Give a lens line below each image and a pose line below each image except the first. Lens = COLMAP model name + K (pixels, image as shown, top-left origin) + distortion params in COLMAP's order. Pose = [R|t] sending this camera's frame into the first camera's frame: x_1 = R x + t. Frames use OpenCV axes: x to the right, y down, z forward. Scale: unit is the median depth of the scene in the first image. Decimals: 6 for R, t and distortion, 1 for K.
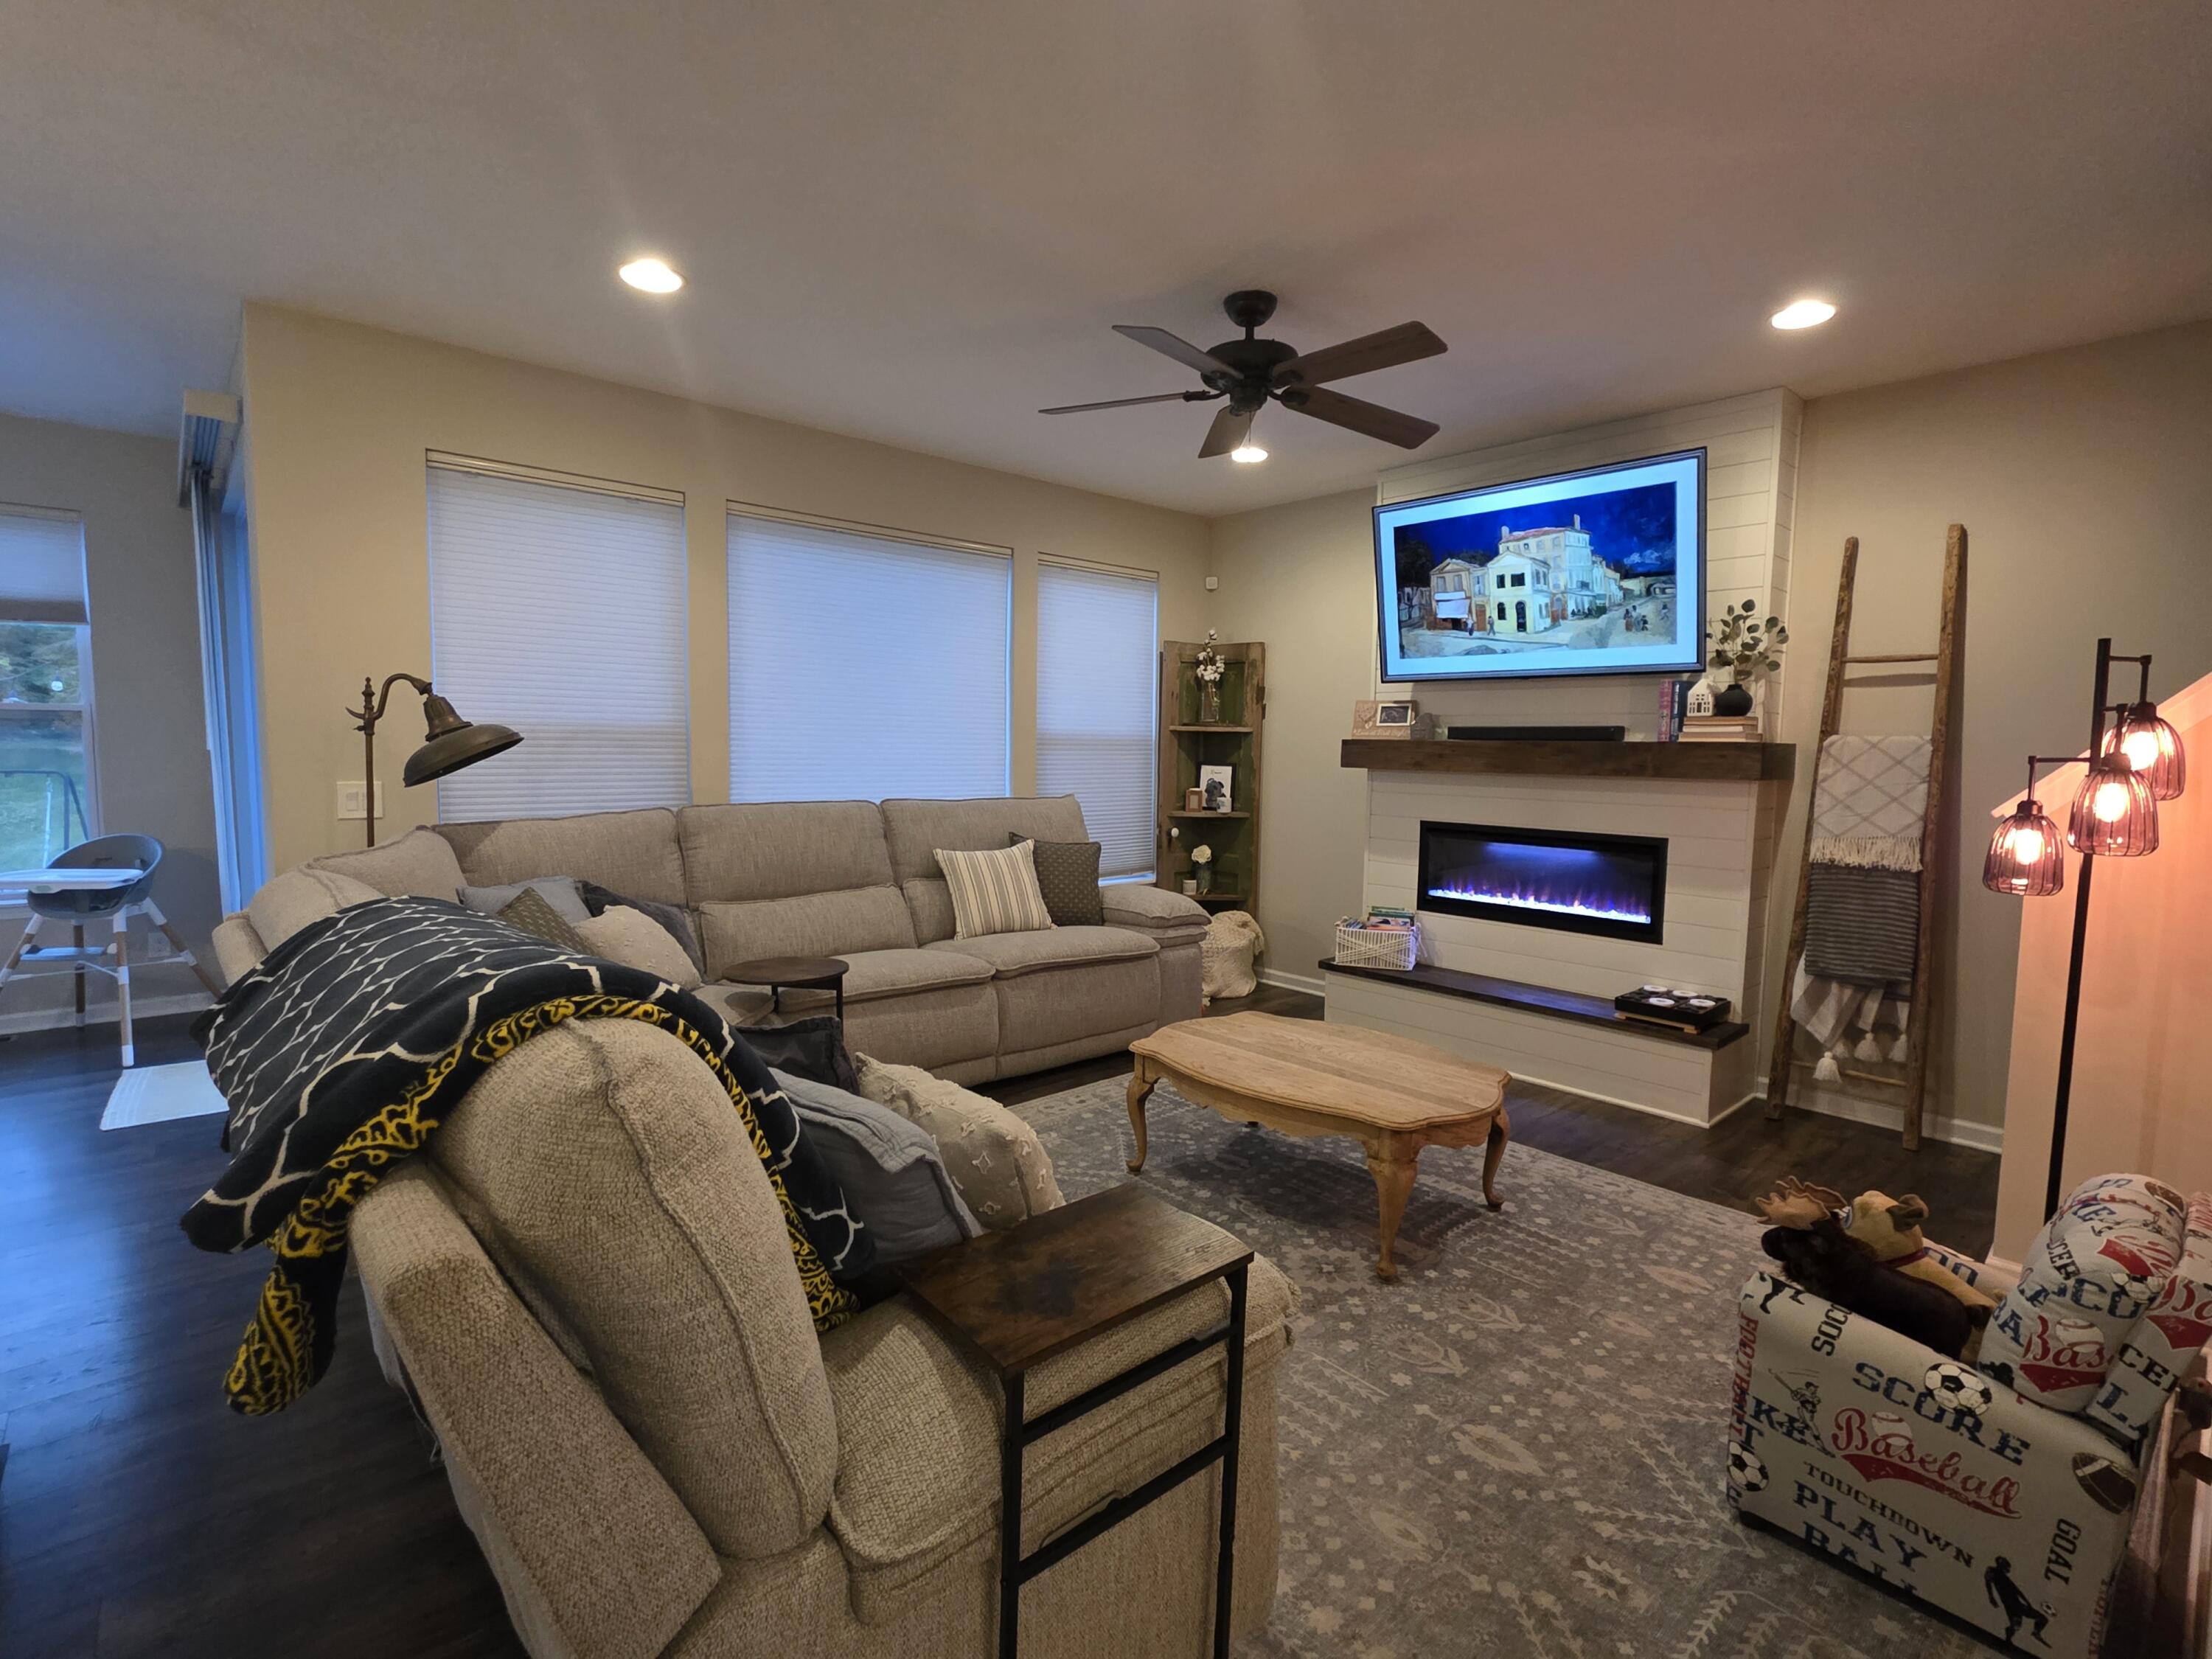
lens RADIAL K [[1051.4, 0, 1110.7], [0, 1051.4, 830.6], [0, 0, 1]] dist [0.000853, 0.000382]
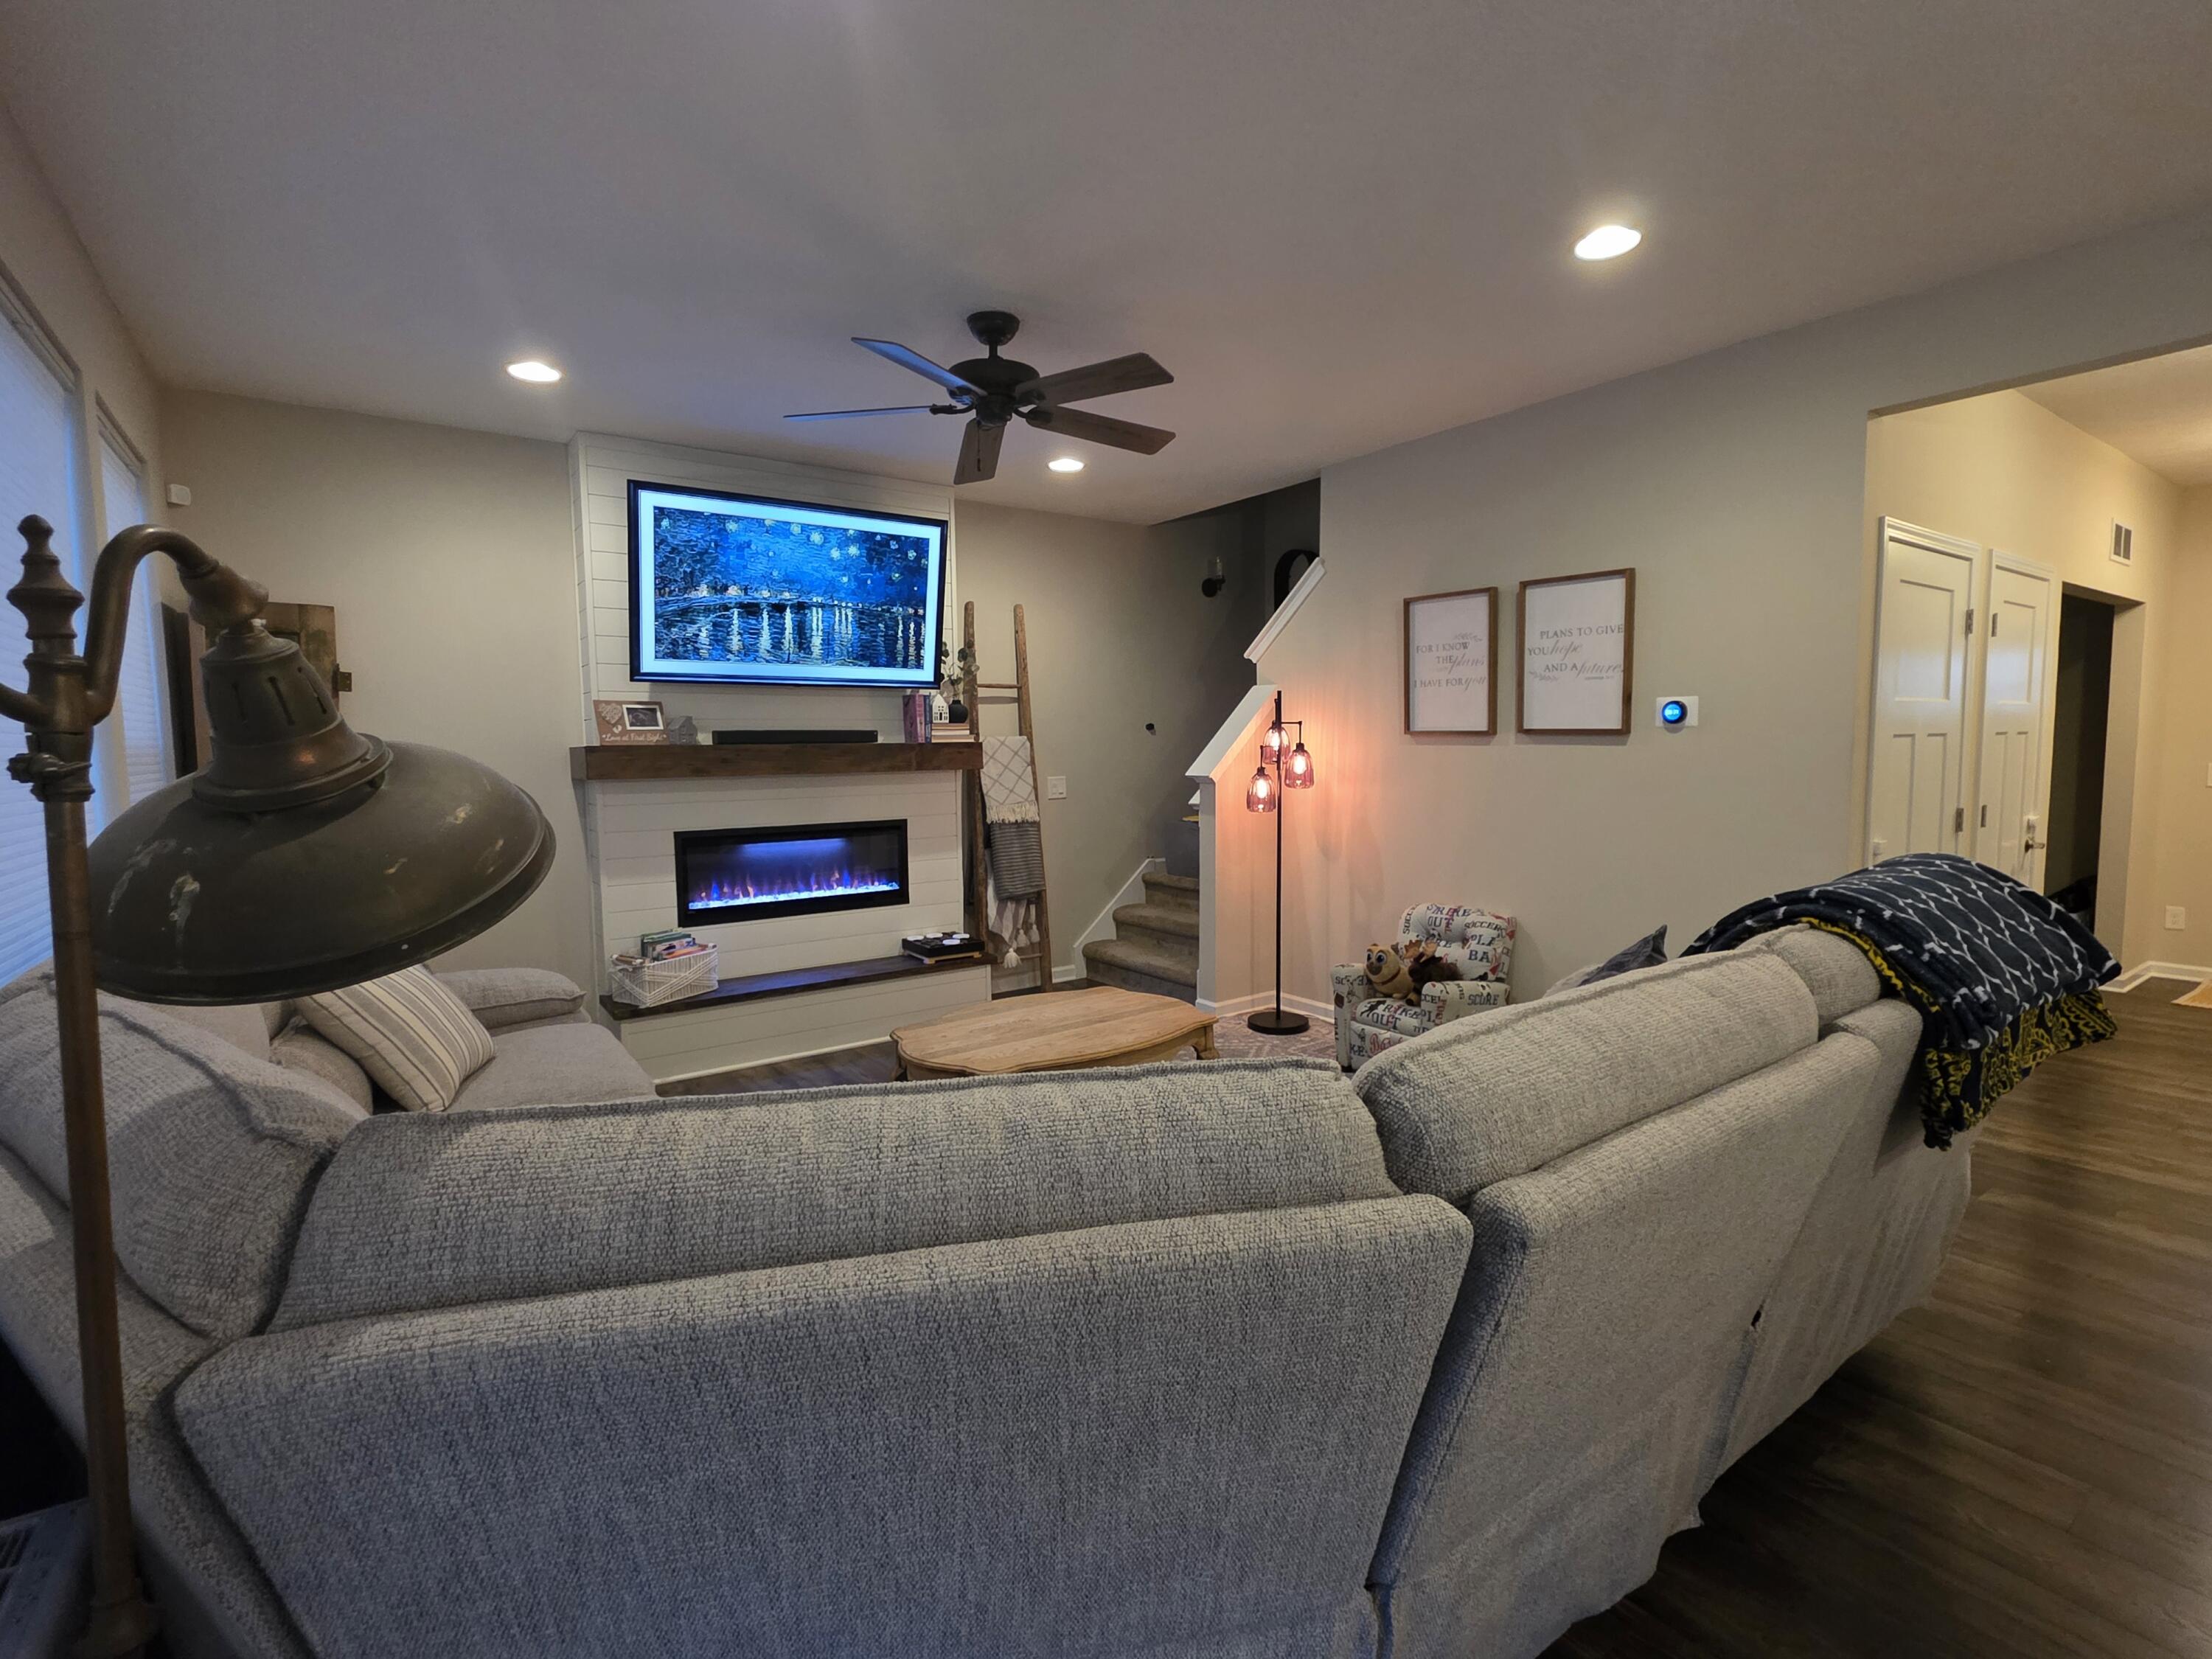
lens RADIAL K [[1051.4, 0, 1110.7], [0, 1051.4, 830.6], [0, 0, 1]] dist [0.000853, 0.000382]
pose [[0.100165, -0.094853, 0.990439, -0.709863], [0.097644, 0.991577, 0.085087, -0.063082], [-0.990168, 0.088188, 0.108583, 0.629640]]
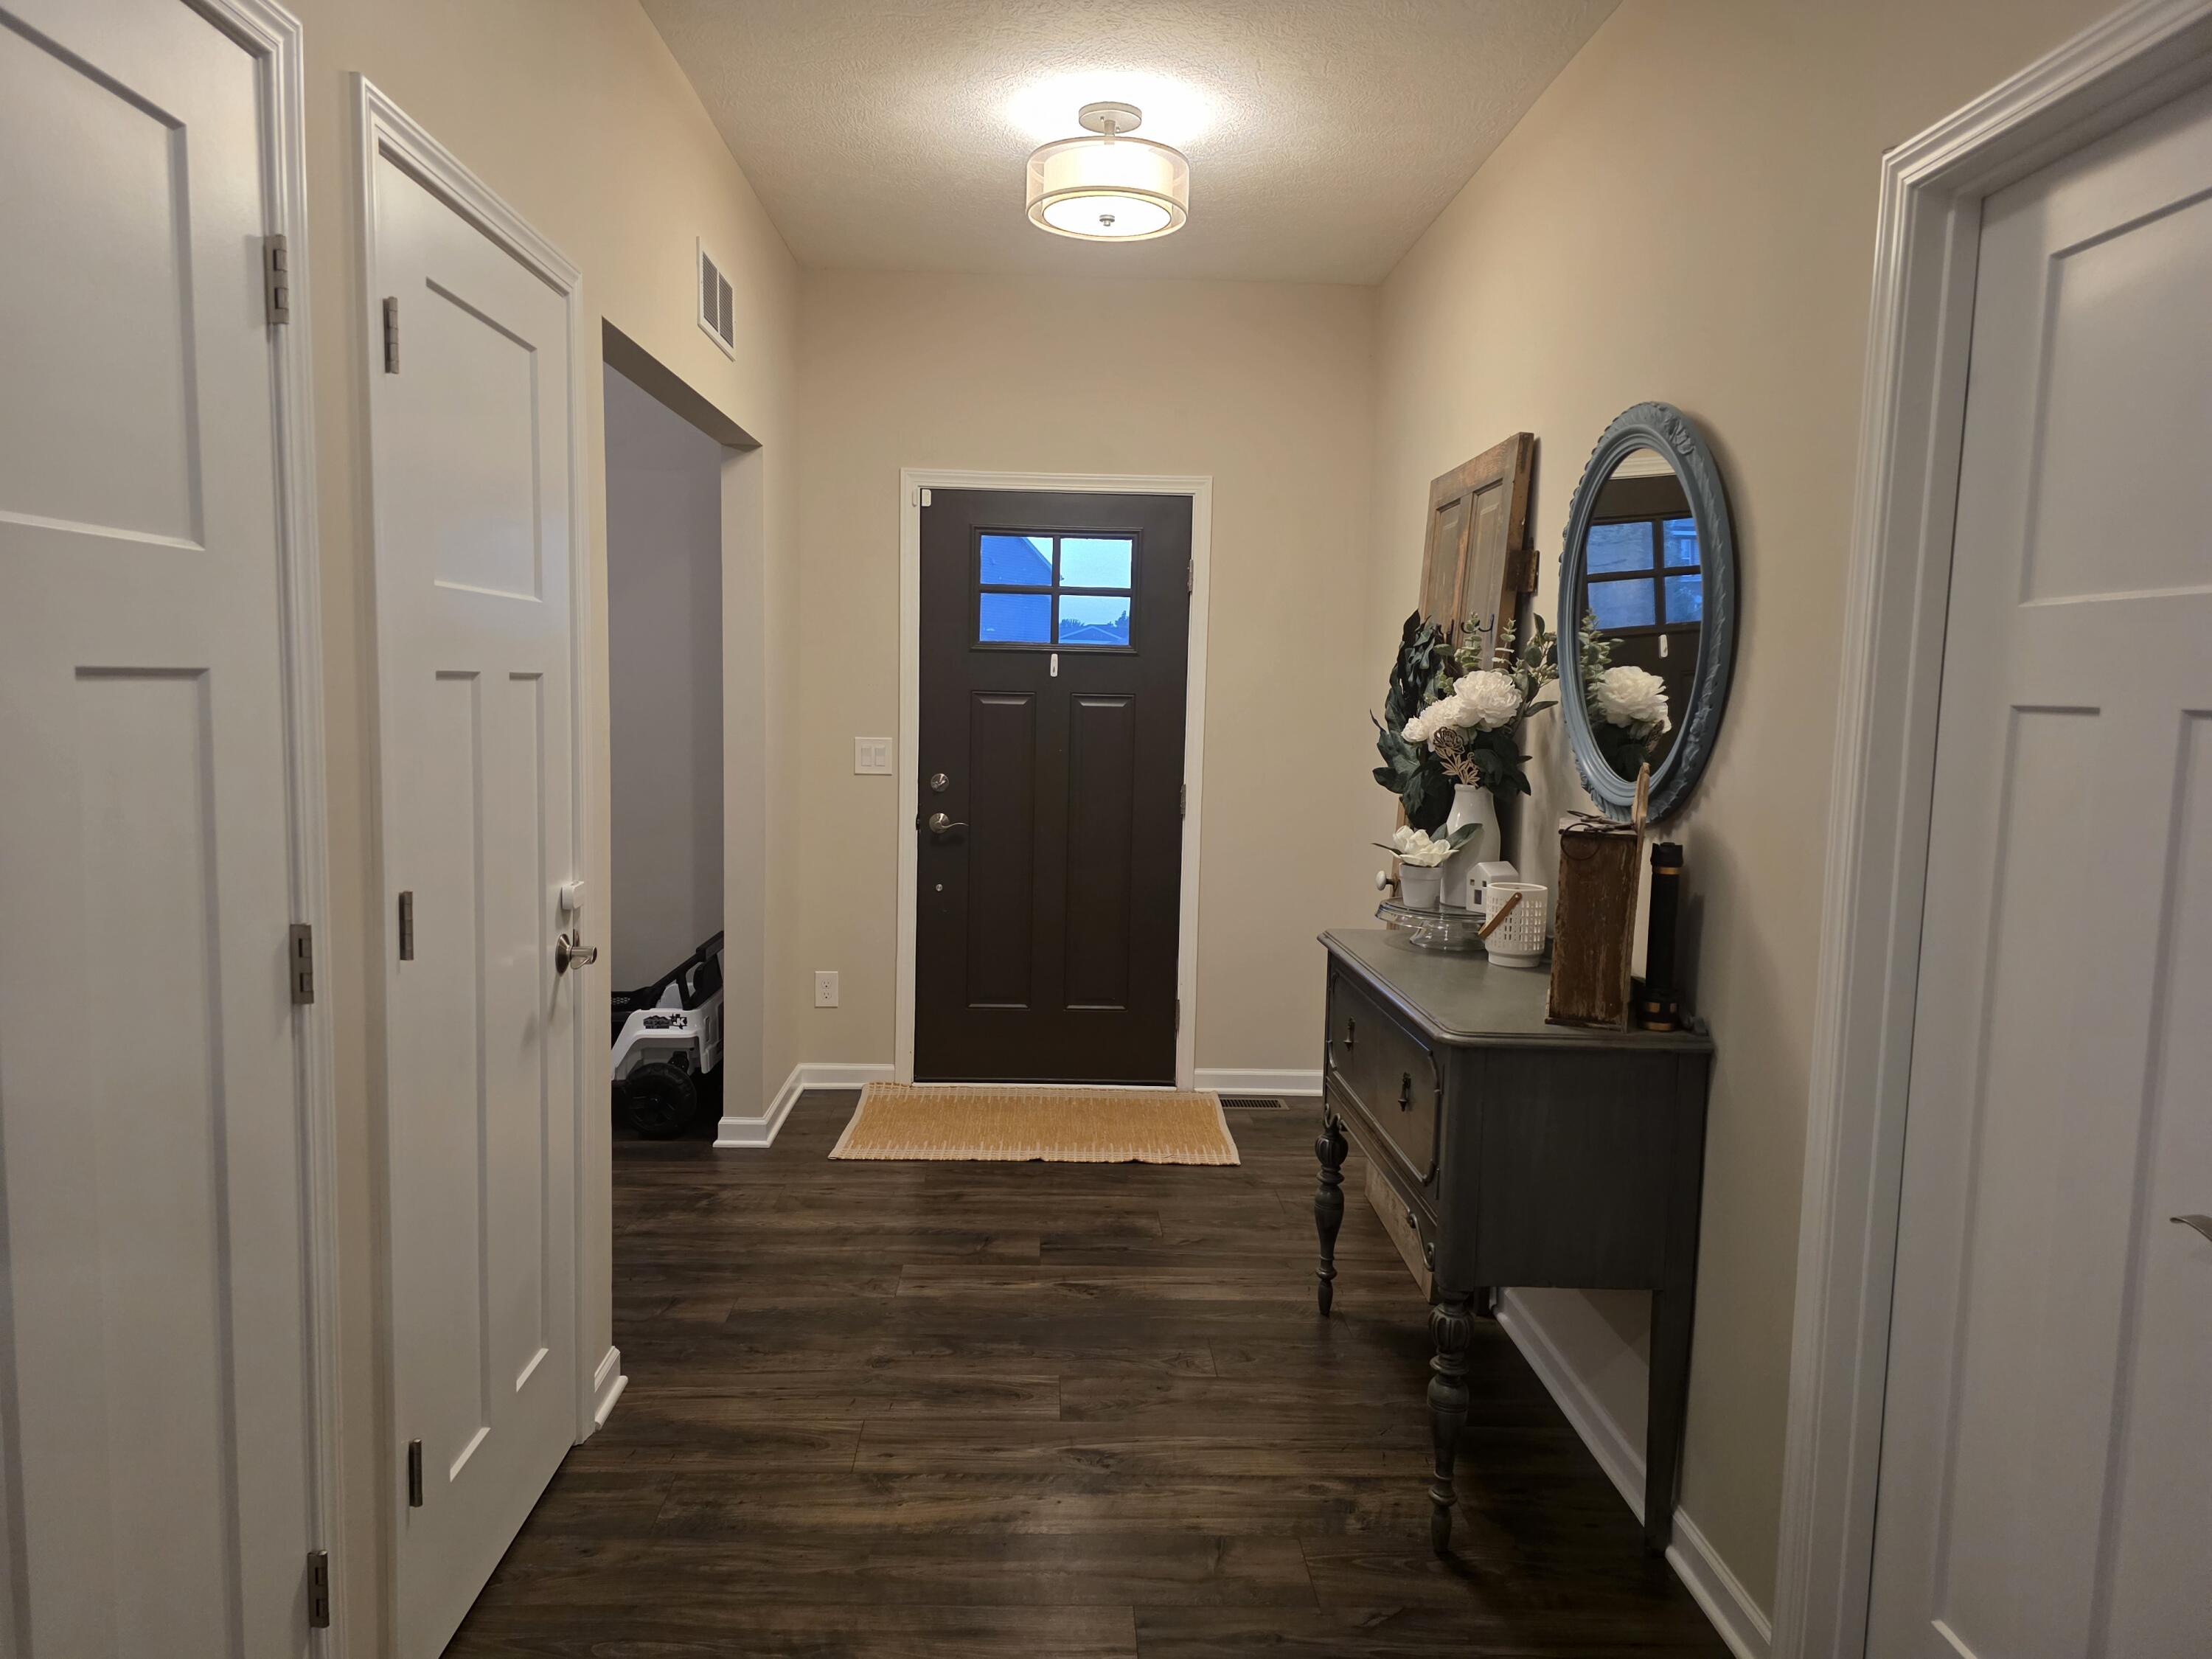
lens RADIAL K [[1486.9, 0, 1101.8], [0, 1486.9, 824.3], [0, 0, 1]] dist [0.093066, -0.116531]
pose [[-0.769237, -0.087632, 0.632925, -0.454649], [0.022701, 0.986177, 0.164132, -0.042788], [-0.638560, 0.140625, -0.756615, 0.420733]]
